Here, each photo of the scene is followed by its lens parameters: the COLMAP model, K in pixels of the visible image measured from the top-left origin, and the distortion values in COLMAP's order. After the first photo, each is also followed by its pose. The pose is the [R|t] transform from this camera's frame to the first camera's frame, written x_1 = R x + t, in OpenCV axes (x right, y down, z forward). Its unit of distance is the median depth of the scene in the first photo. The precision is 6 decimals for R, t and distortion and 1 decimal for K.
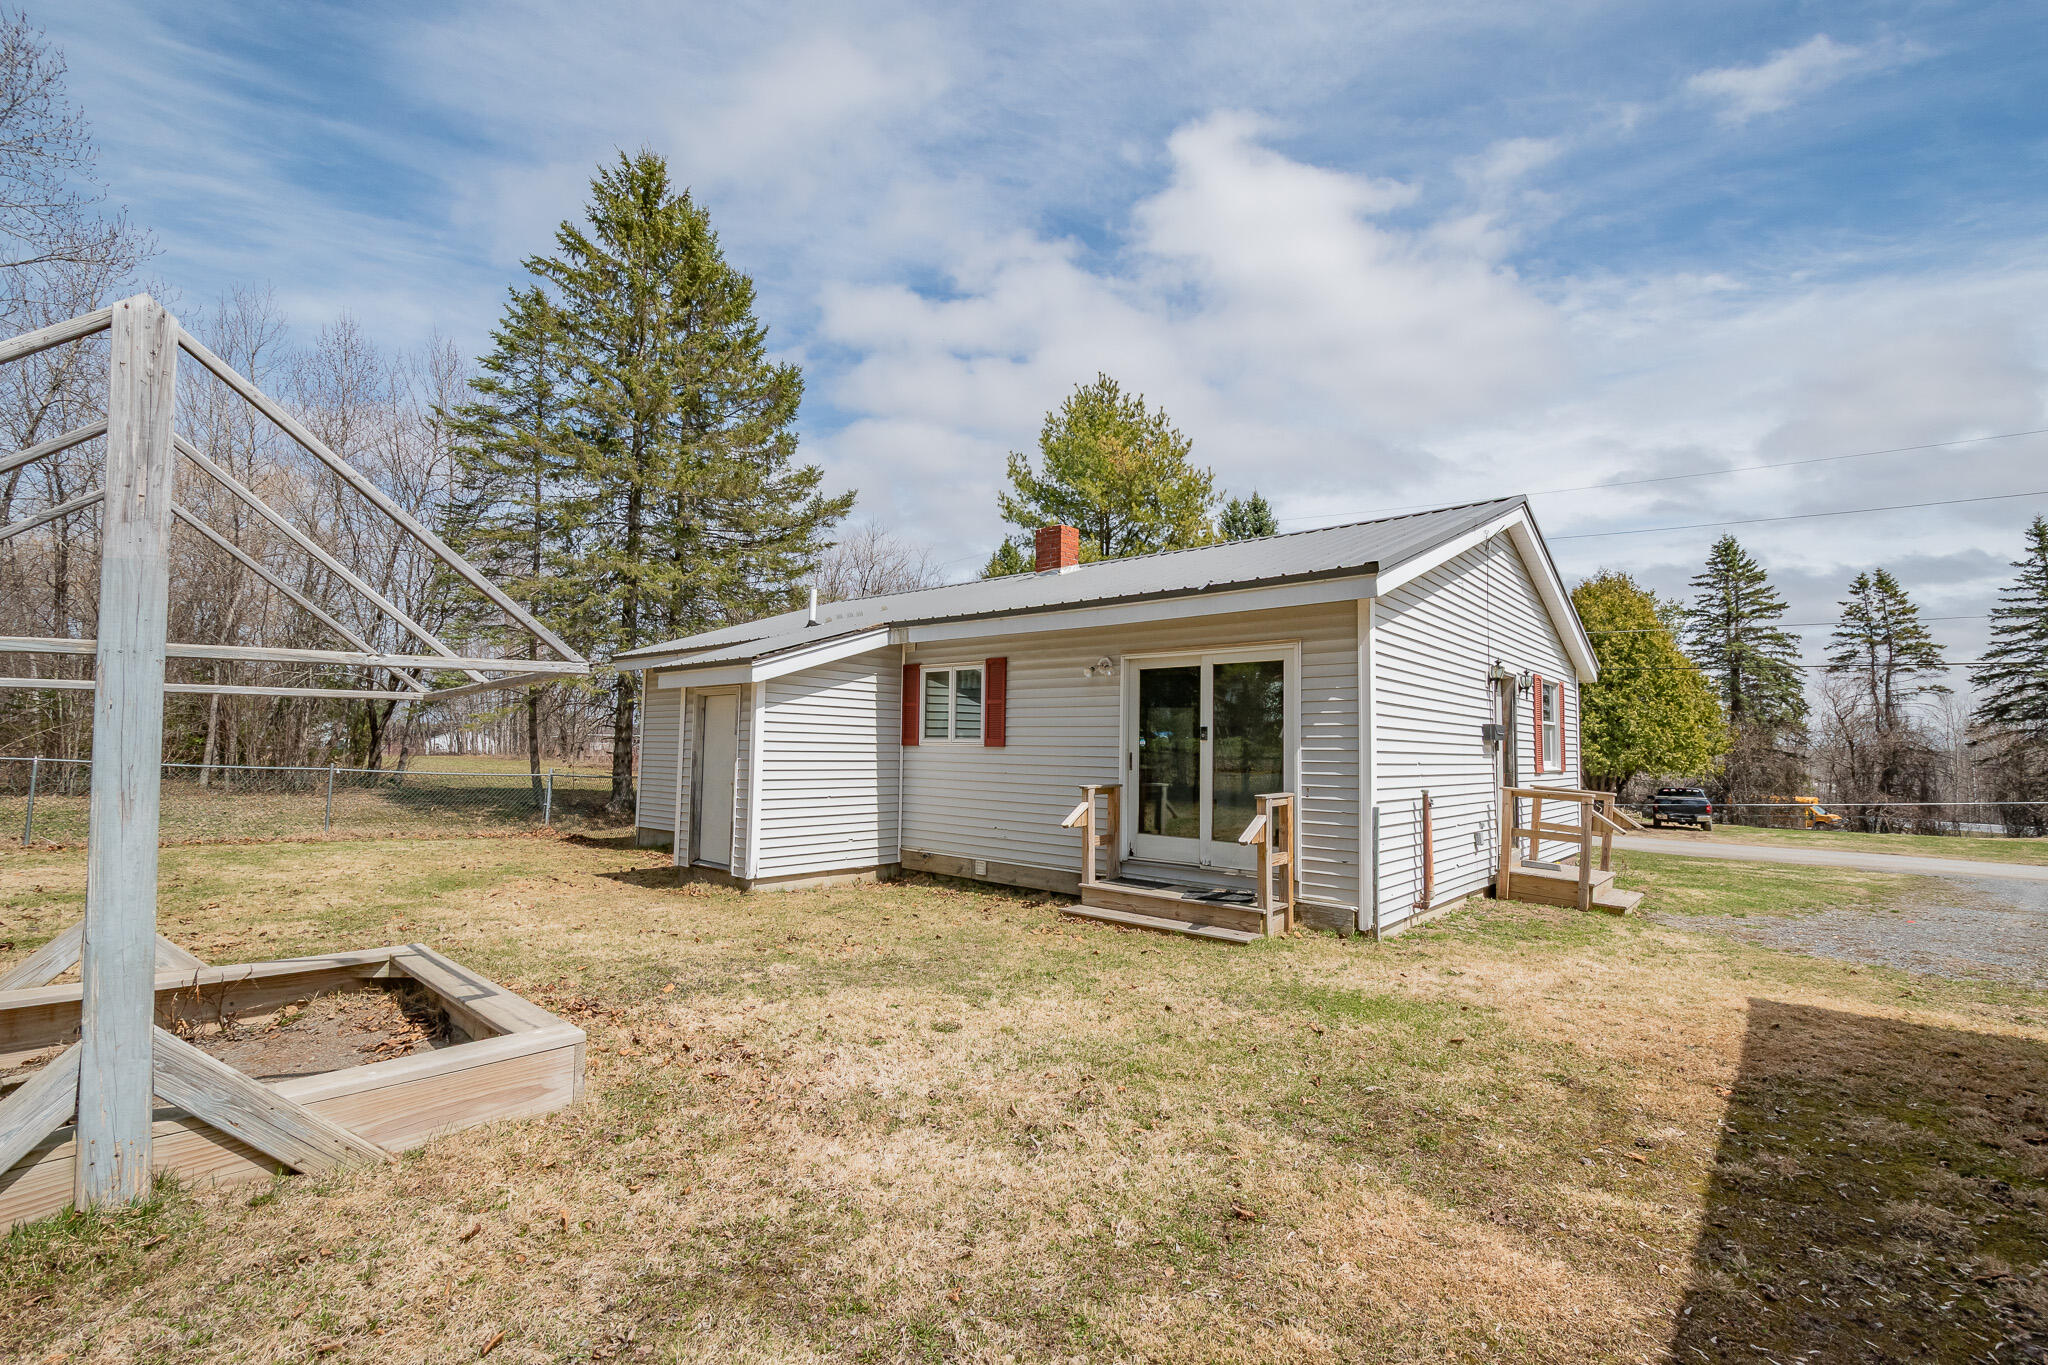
lens RADIAL K [[888.6, 0, 1014.9], [0, 888.6, 679.7], [0, 0, 1]] dist [0.003273, -0.000025]
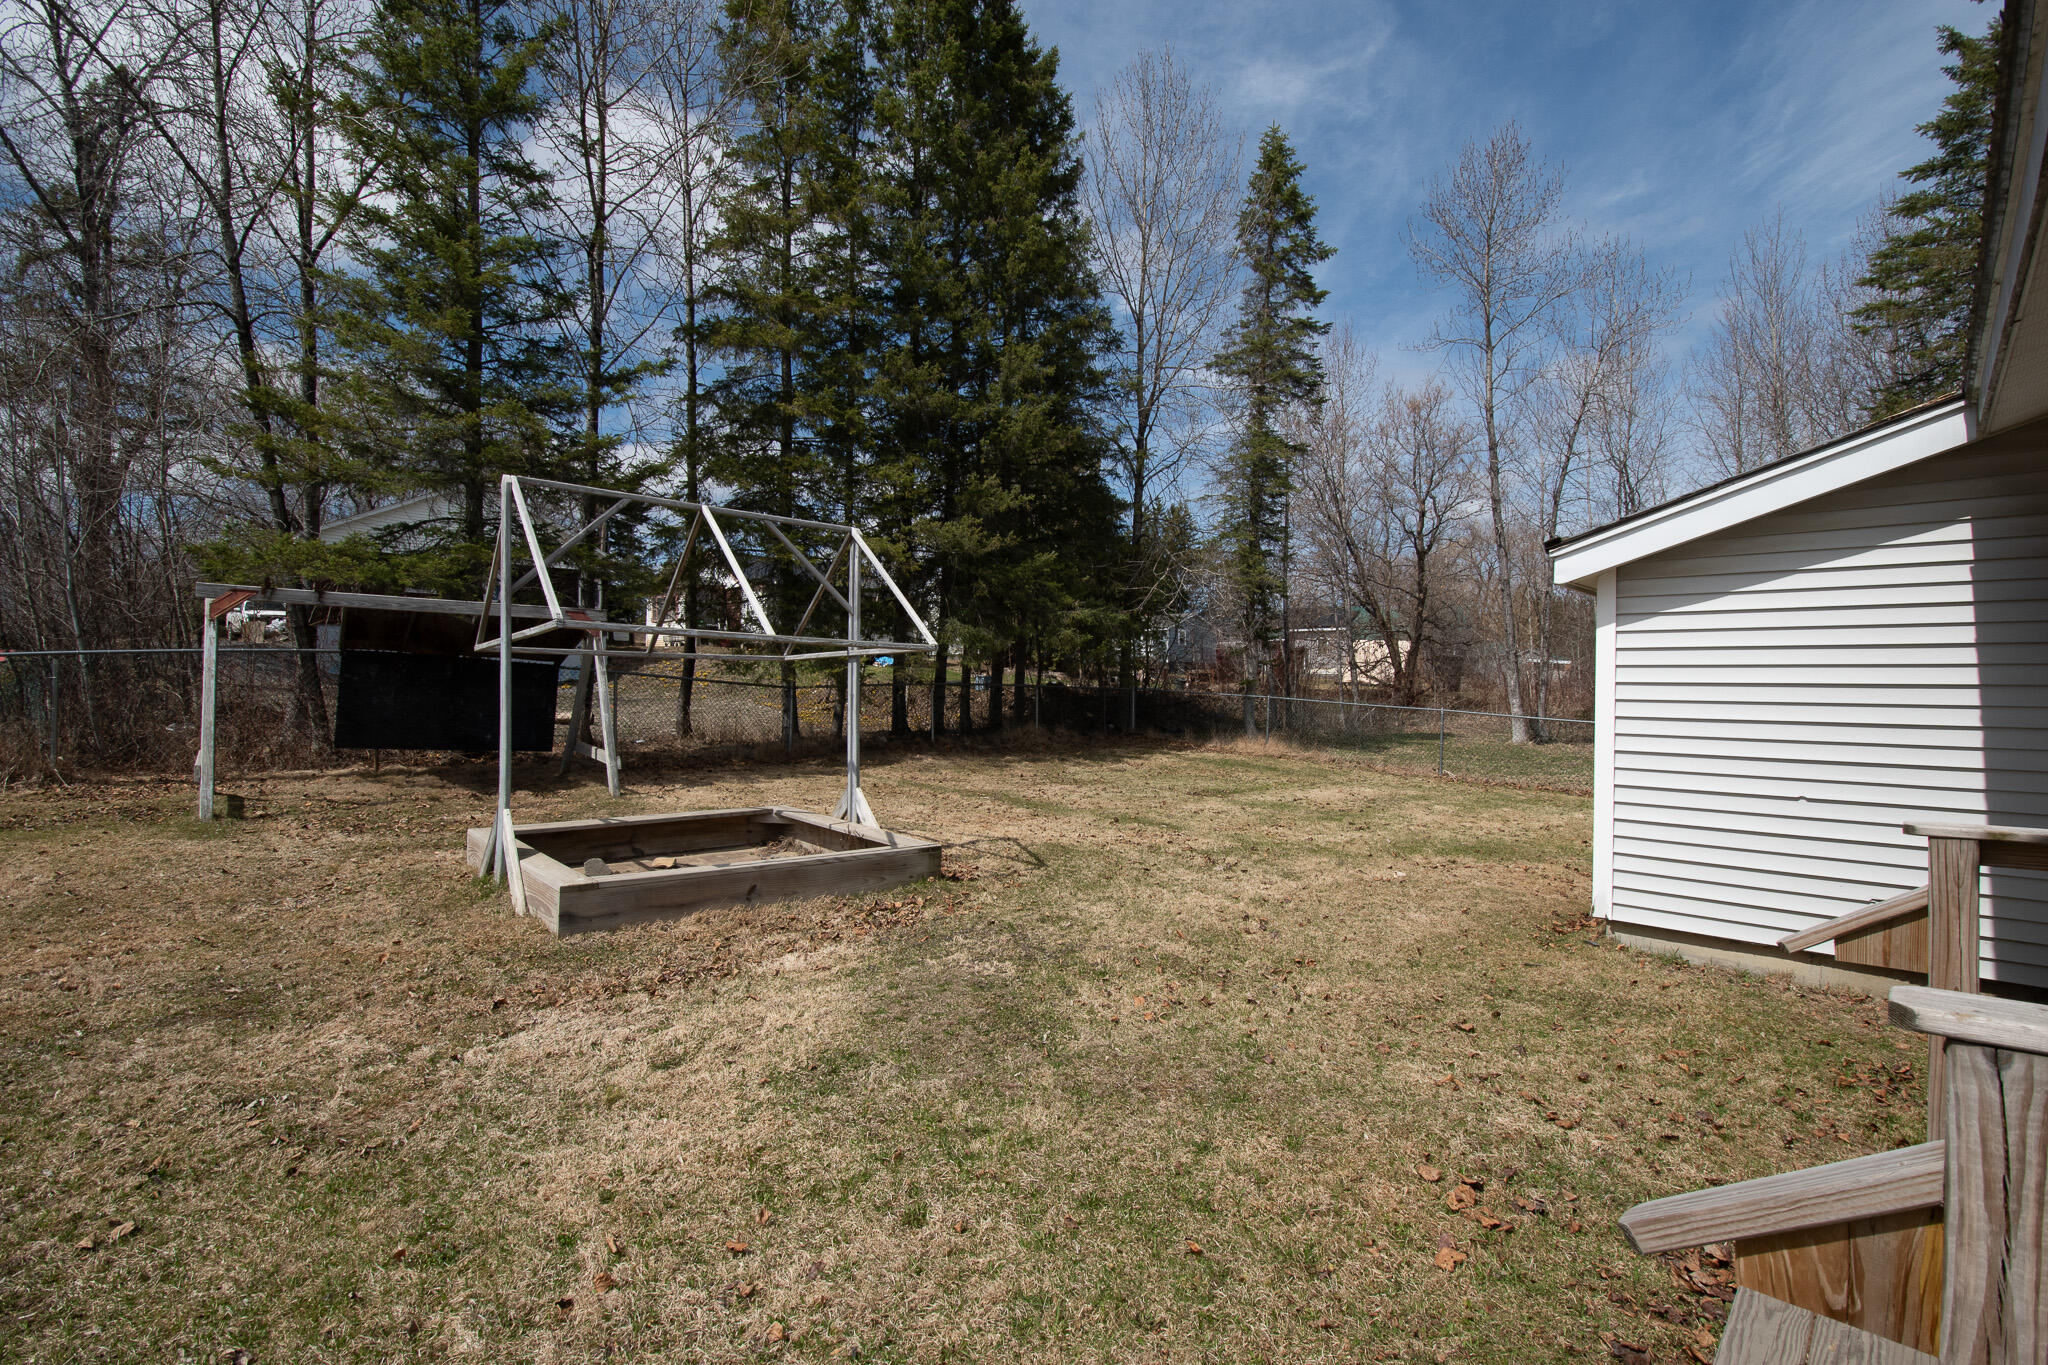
lens RADIAL K [[900.9, 0, 1033.4], [0, 900.9, 688.5], [0, 0, 1]] dist [0.013819, -0.004172]
pose [[-0.051686, -0.009334, -0.998620, 0.316644], [0.063387, 0.997909, -0.012608, 0.056157], [0.996650, -0.063951, -0.050987, 0.658631]]
